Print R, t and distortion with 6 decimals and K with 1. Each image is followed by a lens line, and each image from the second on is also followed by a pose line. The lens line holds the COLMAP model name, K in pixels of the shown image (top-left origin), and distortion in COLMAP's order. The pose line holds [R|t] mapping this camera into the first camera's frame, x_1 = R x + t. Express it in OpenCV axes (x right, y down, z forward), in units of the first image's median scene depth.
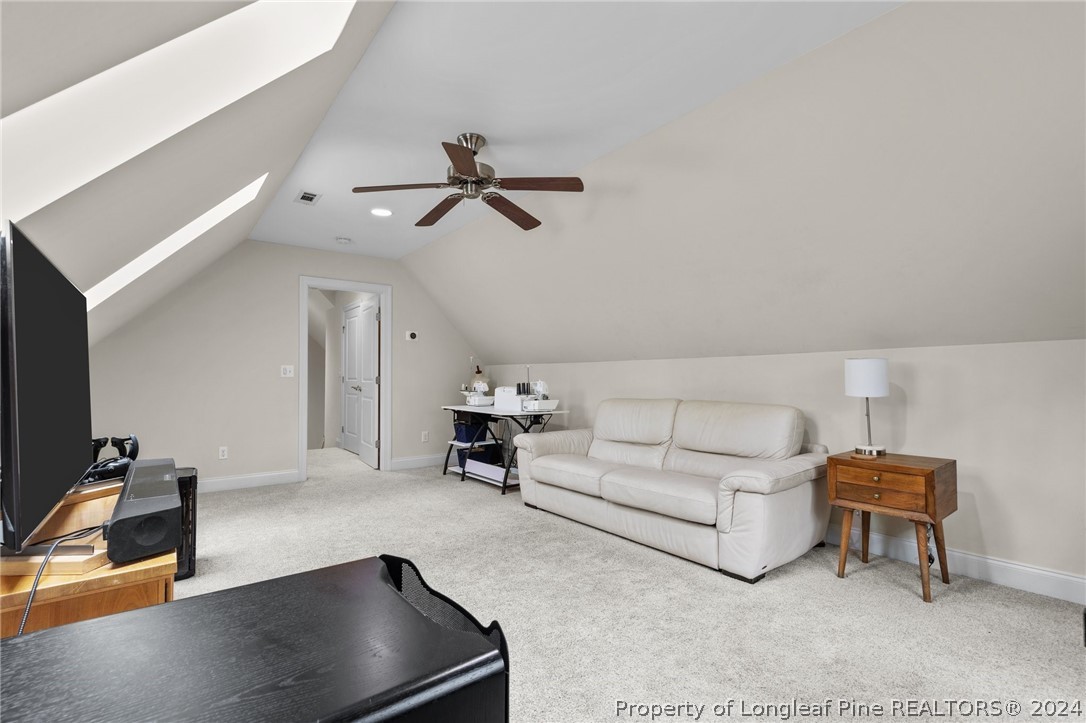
lens RADIAL K [[494.5, 0, 537.5], [0, 494.5, 370.1], [0, 0, 1]] dist [0.003424, 0.000702]
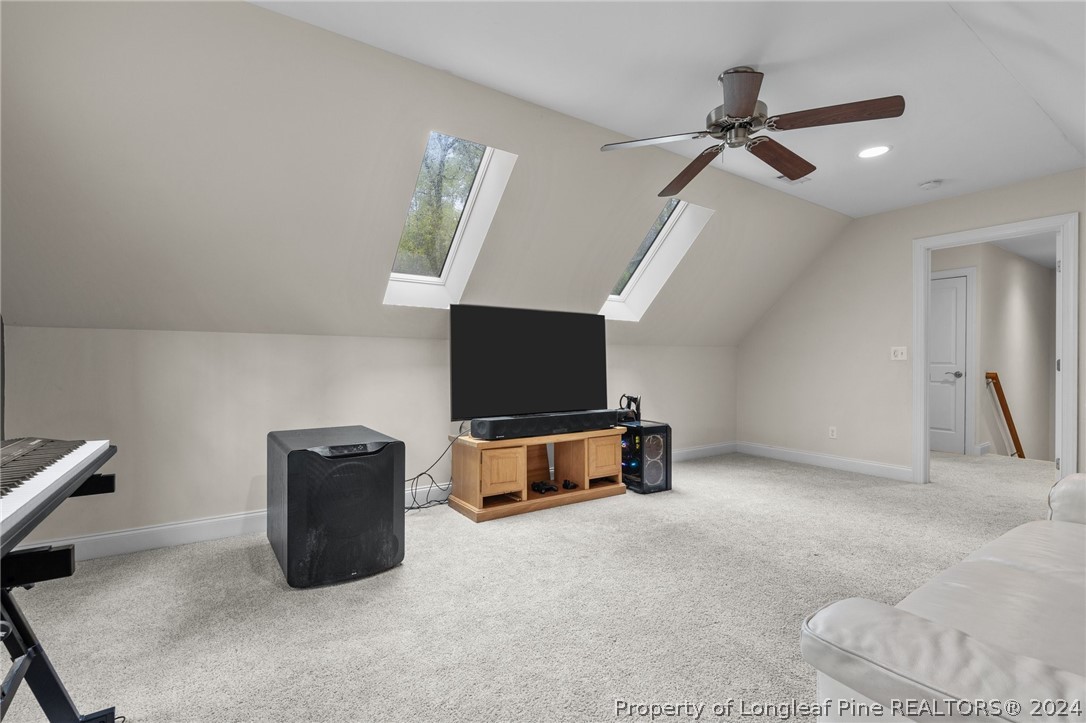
lens RADIAL K [[494.5, 0, 535.0], [0, 494.5, 362.6], [0, 0, 1]] dist [0.003424, 0.000702]
pose [[-0.052050, 0.002102, -0.998642, 0.499478], [0.013546, 0.999907, 0.001399, 0.010480], [0.998553, -0.013455, -0.052074, 0.479395]]
